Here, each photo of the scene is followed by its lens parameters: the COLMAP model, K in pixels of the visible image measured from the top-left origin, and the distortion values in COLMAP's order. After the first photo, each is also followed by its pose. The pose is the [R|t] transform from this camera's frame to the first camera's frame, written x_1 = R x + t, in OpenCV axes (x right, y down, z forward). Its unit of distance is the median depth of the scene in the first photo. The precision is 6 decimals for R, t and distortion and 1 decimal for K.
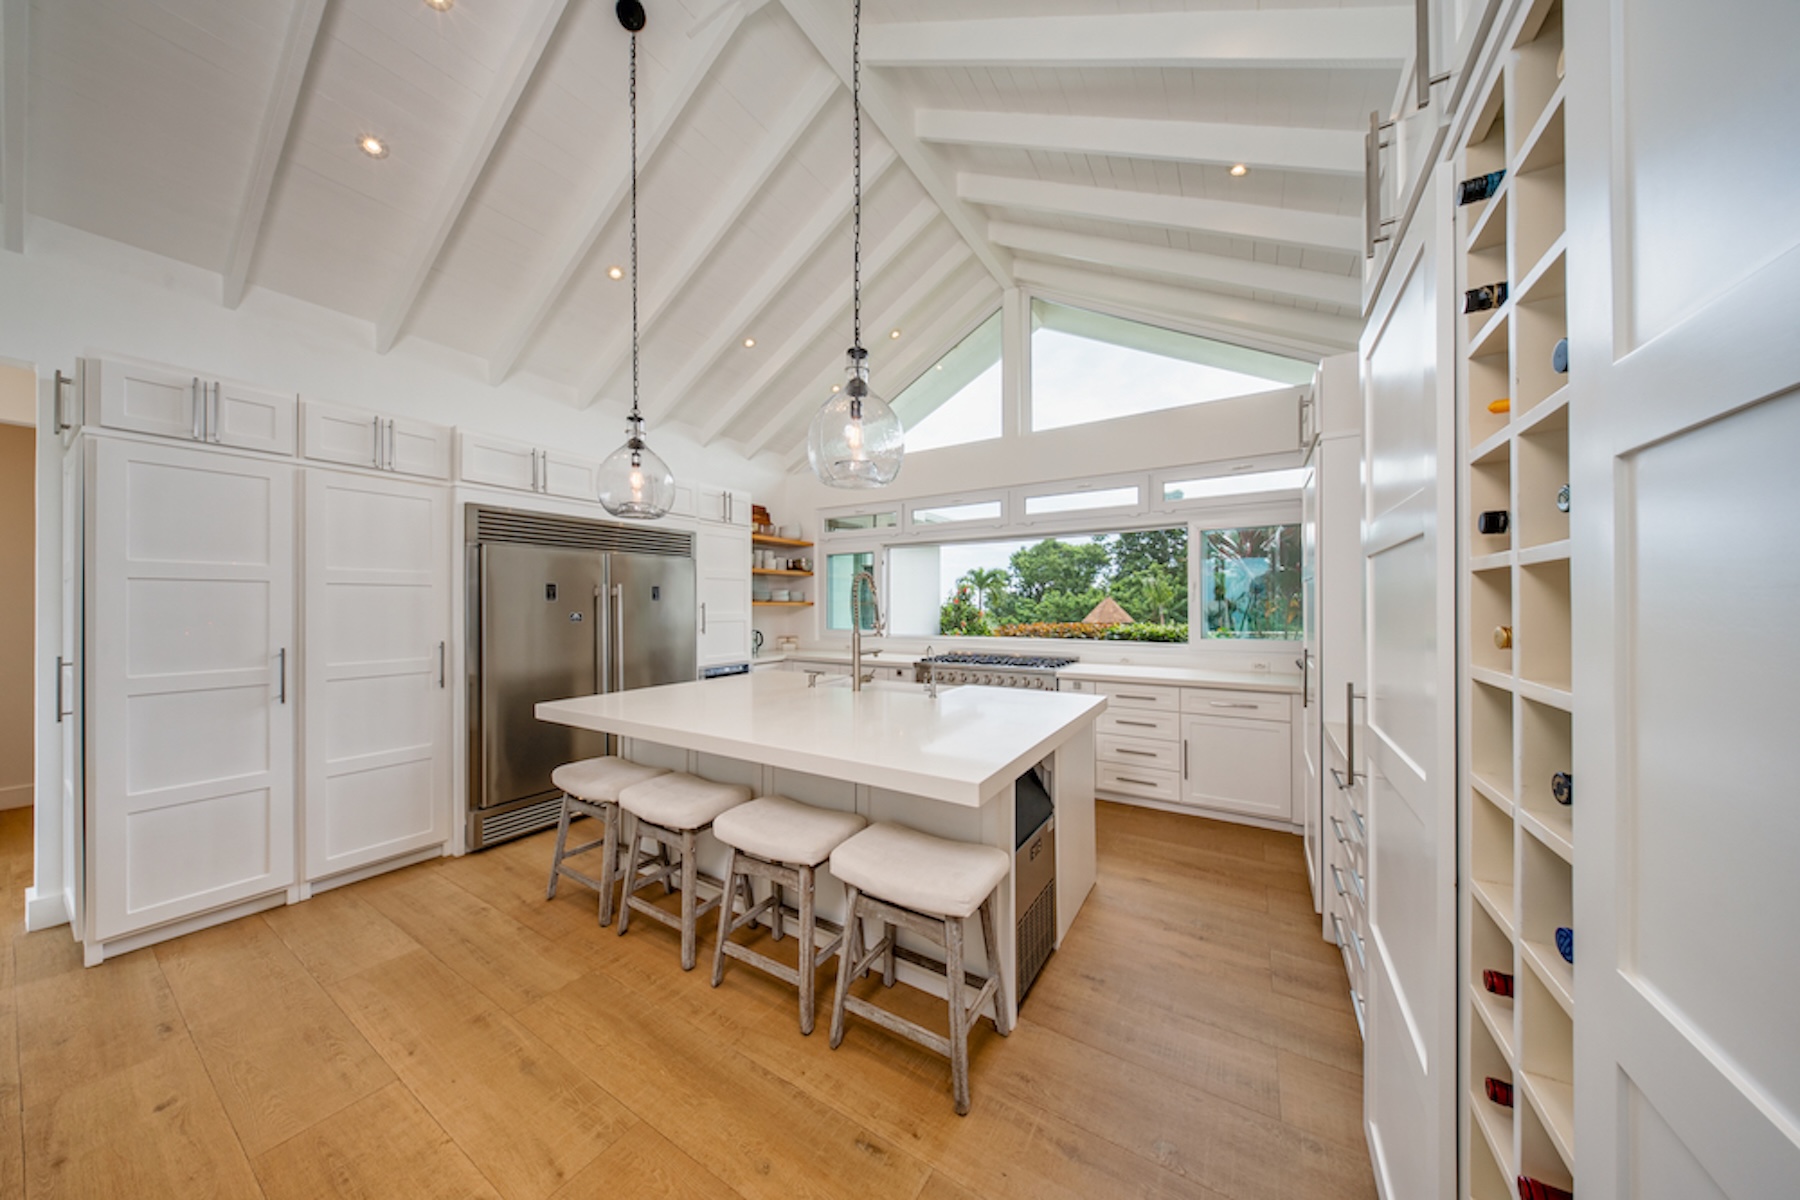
lens RADIAL K [[553.9, 0, 906.2], [0, 553.9, 604.8], [0, 0, 1]] dist [0.000099, -0.000054]
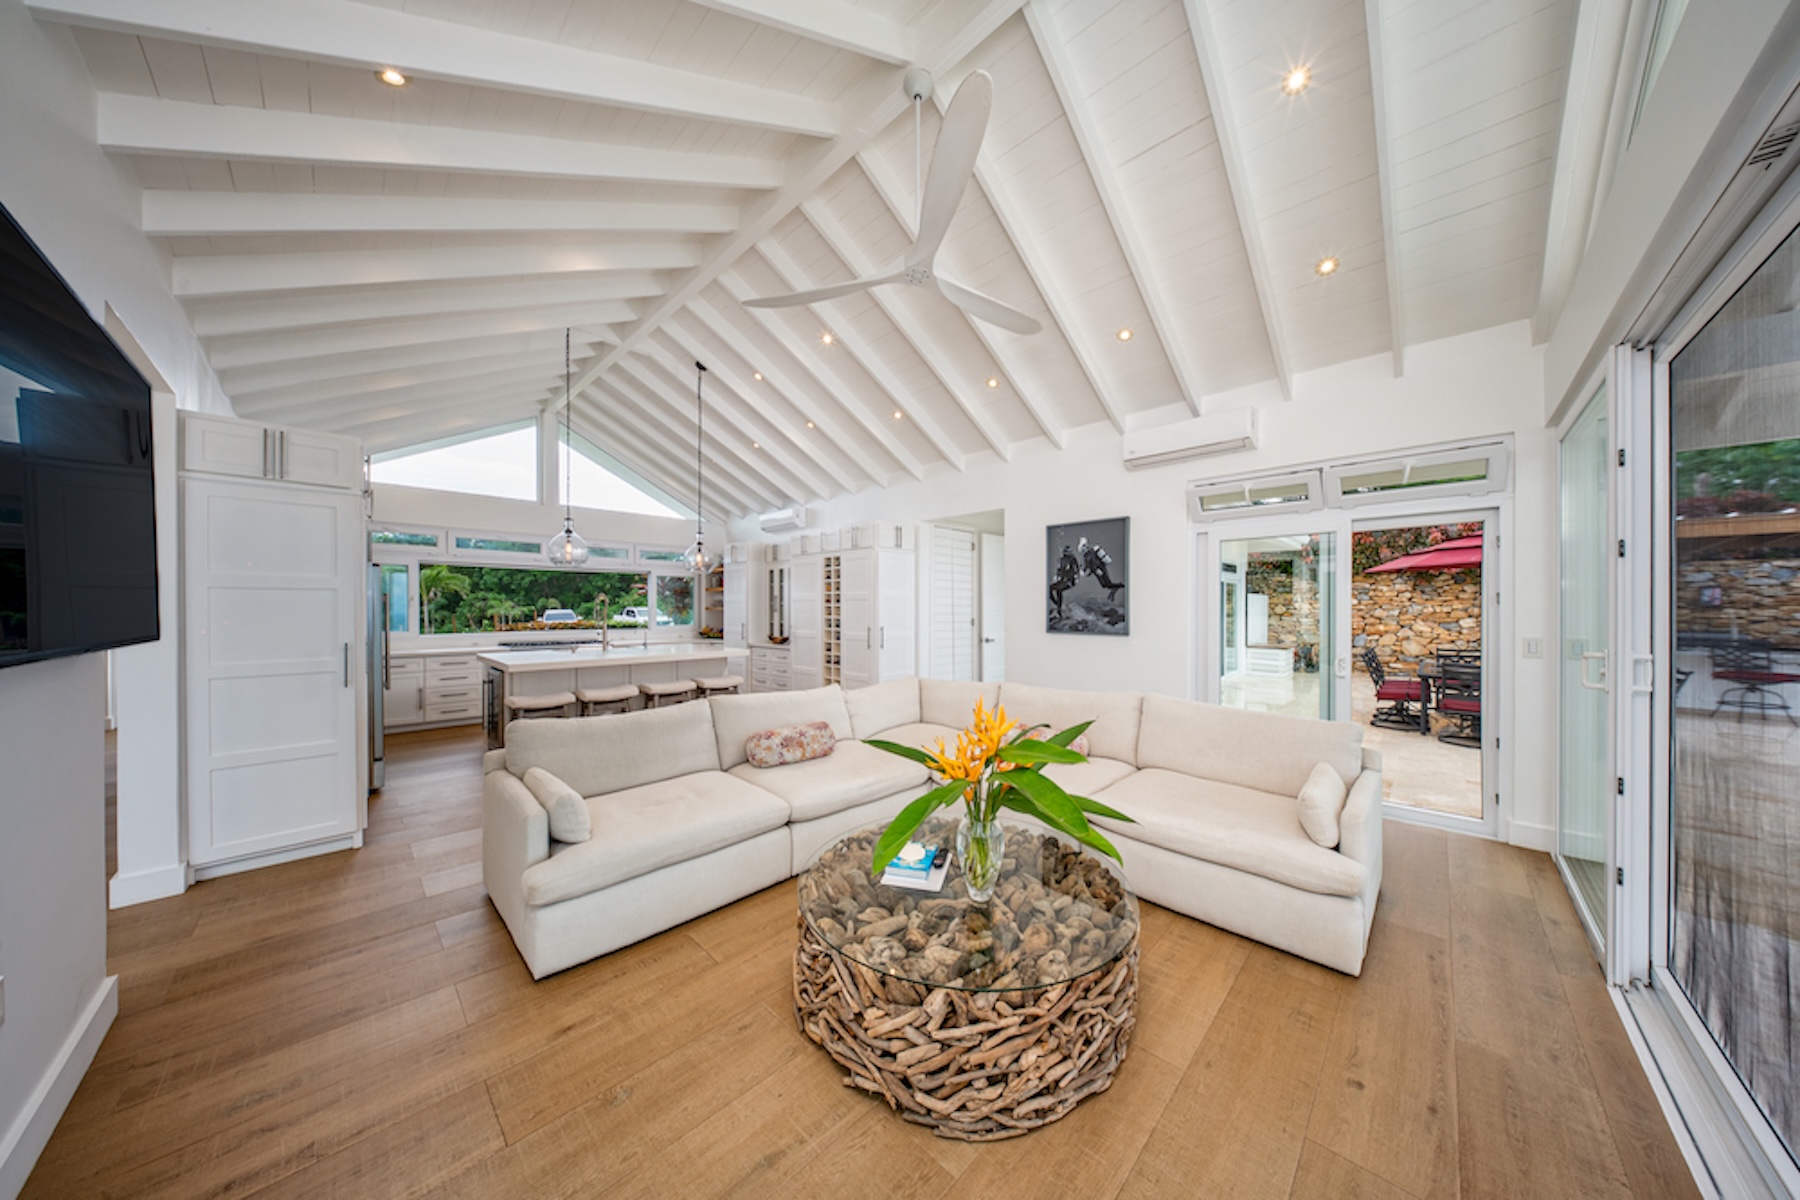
lens RADIAL K [[553.9, 0, 906.2], [0, 553.9, 604.8], [0, 0, 1]] dist [0.000099, -0.000054]
pose [[0.210230, 0.011350, 0.977586, -1.661672], [0.000282, 0.999932, -0.011670, 0.005173], [-0.977652, 0.002729, 0.210213, -0.483844]]
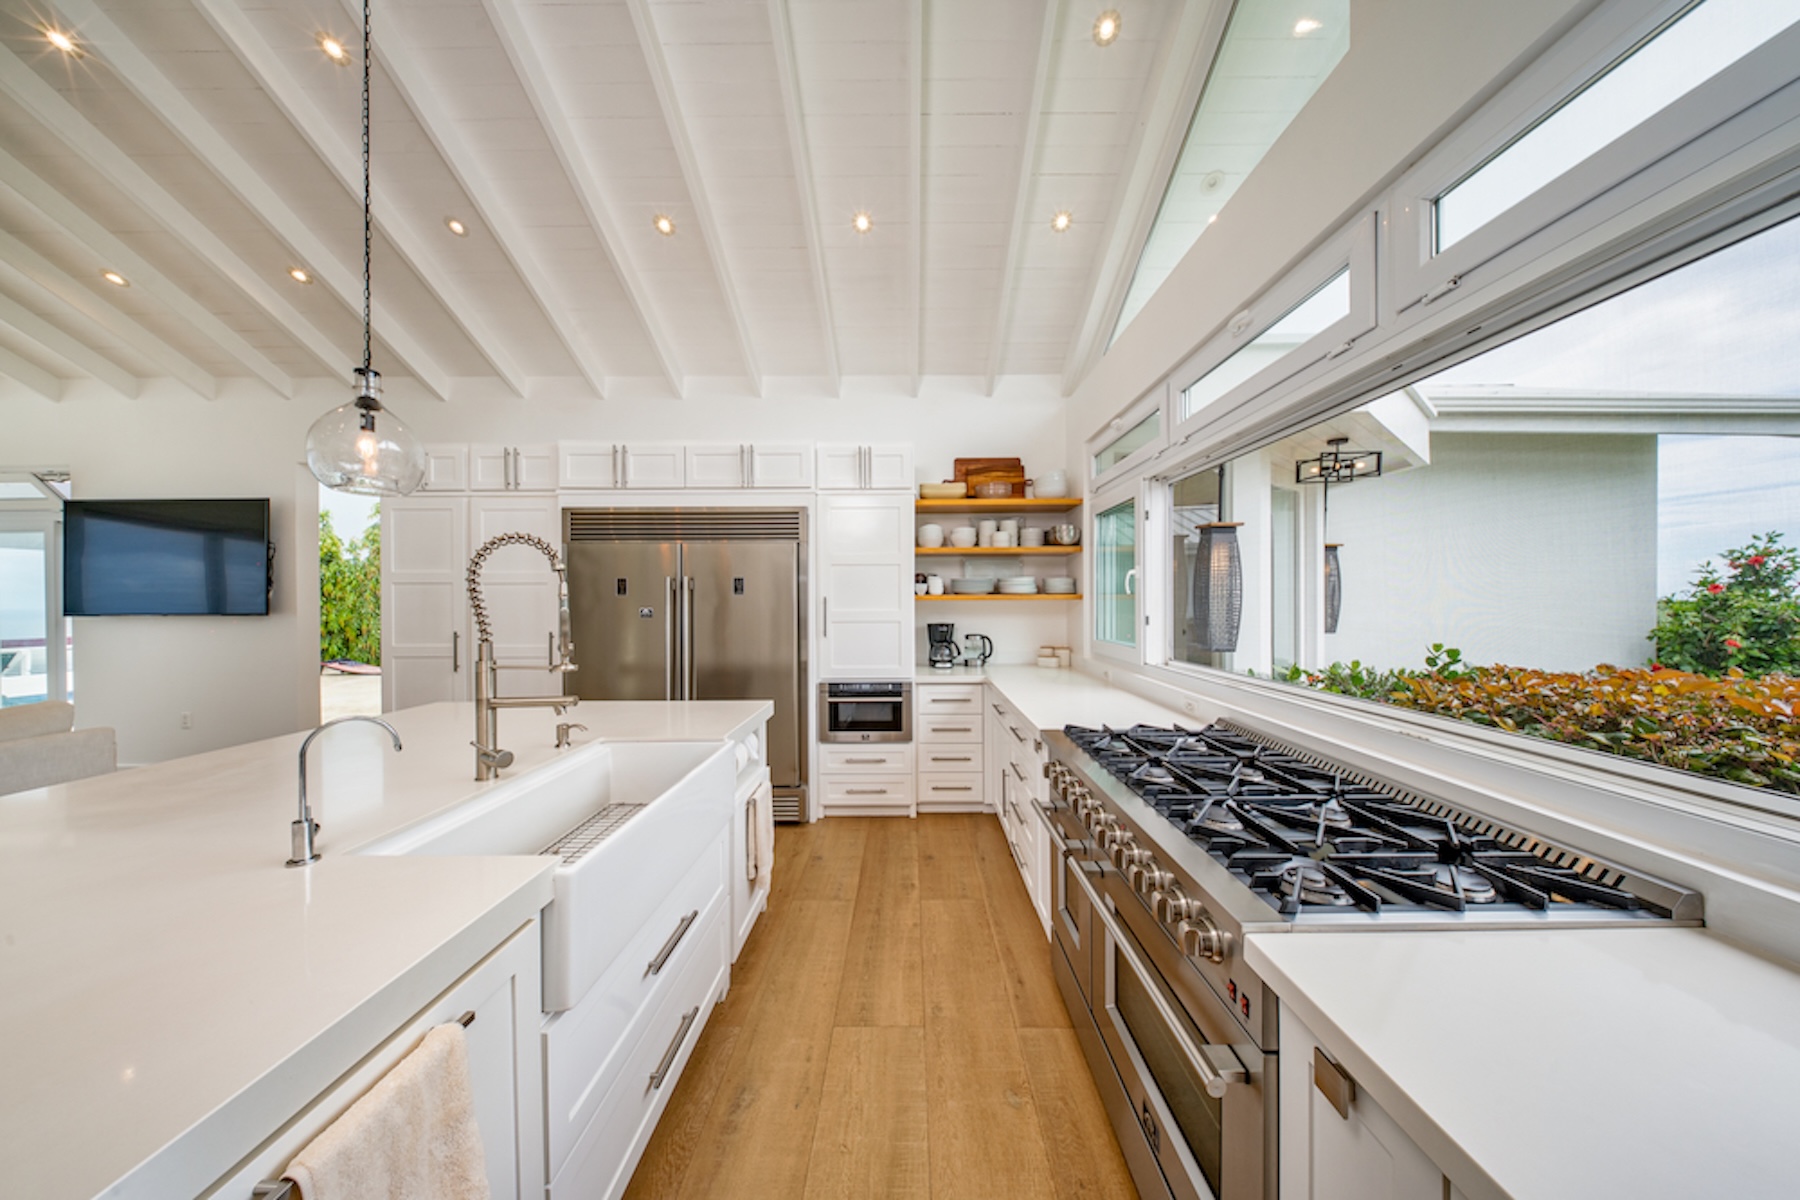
lens RADIAL K [[553.9, 0, 906.2], [0, 553.9, 604.8], [0, 0, 1]] dist [0.000099, -0.000054]
pose [[0.535564, 0.011817, -0.844412, 0.462119], [0.002550, 0.999875, 0.015610, -0.005763], [0.844491, -0.010513, 0.535467, 0.899117]]
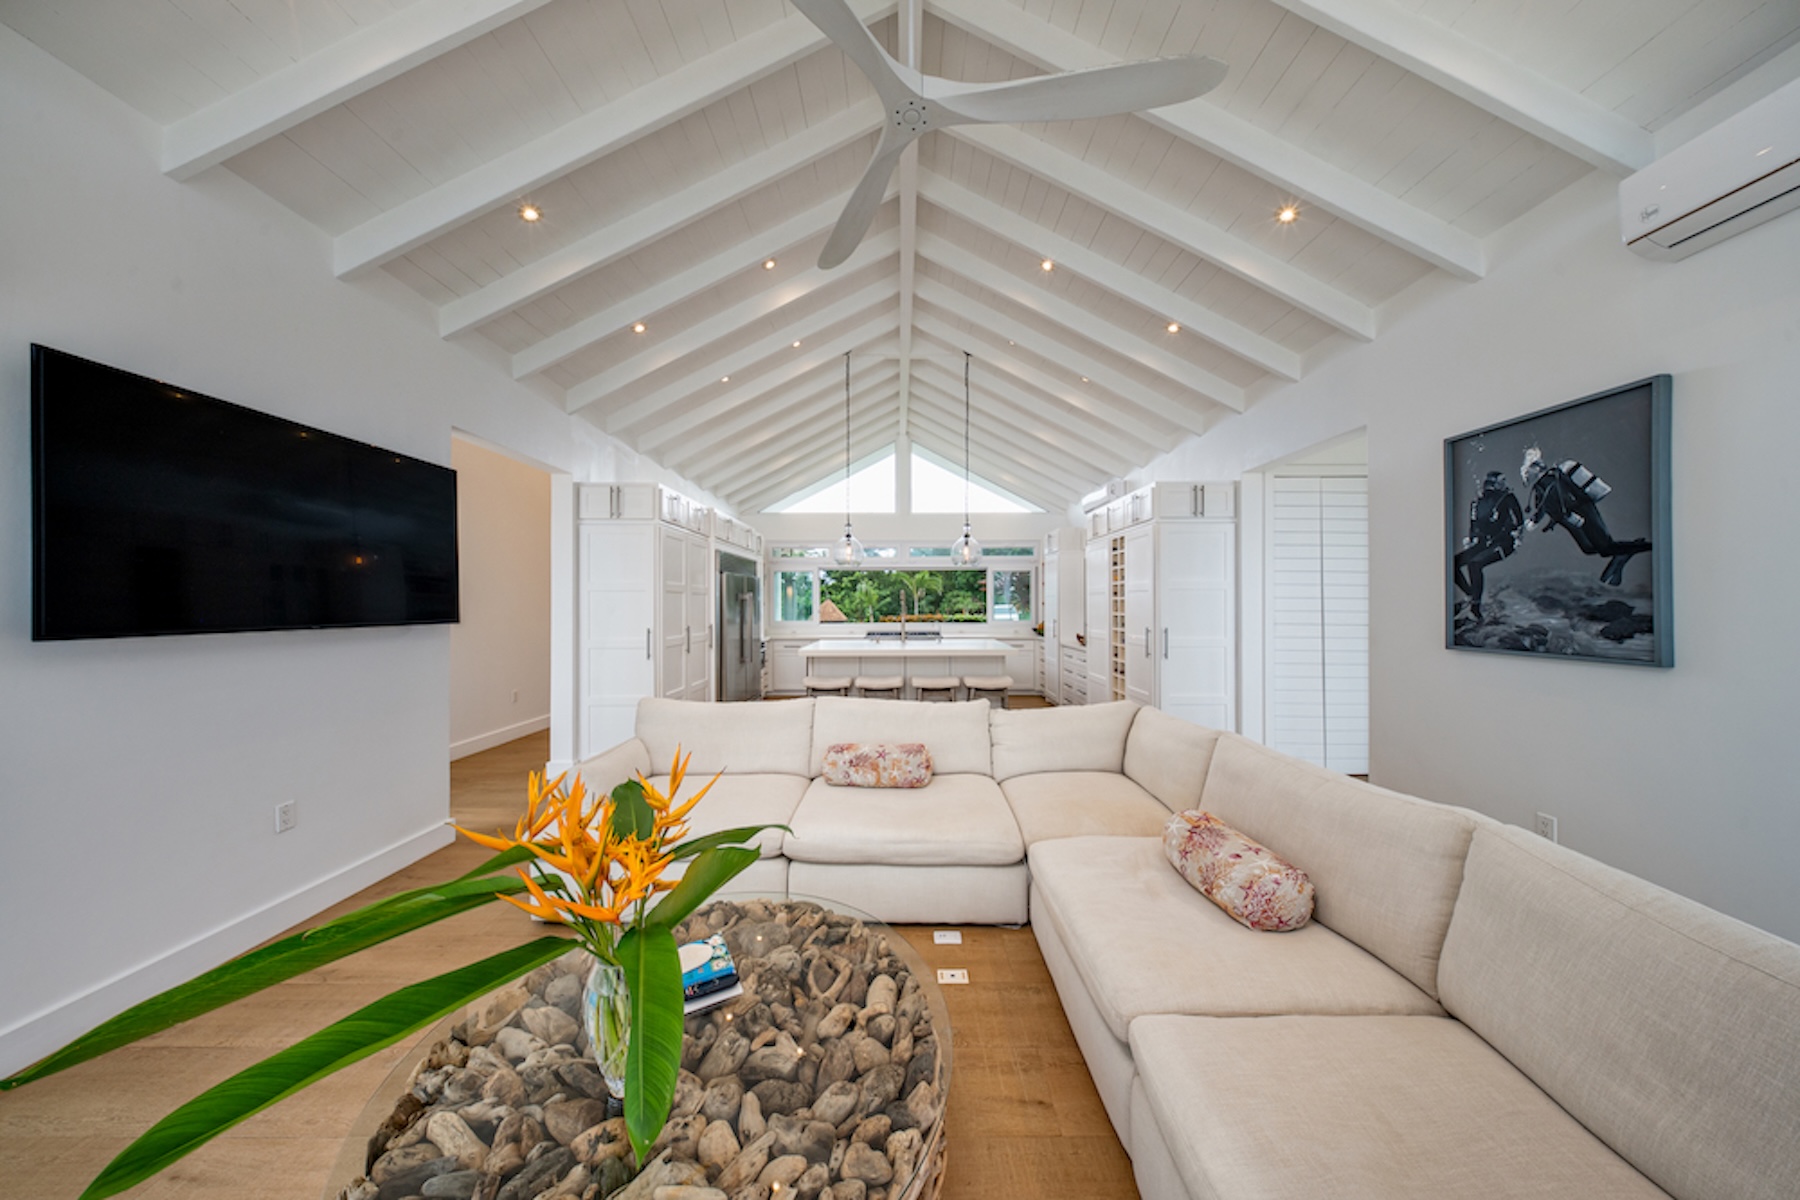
lens RADIAL K [[553.9, 0, 906.2], [0, 553.9, 604.8], [0, 0, 1]] dist [0.000099, -0.000054]
pose [[0.848779, 0.001766, 0.528745, -1.121253], [-0.000744, 0.999997, -0.002147, 0.003852], [-0.528747, 0.001429, 0.848778, -0.817328]]
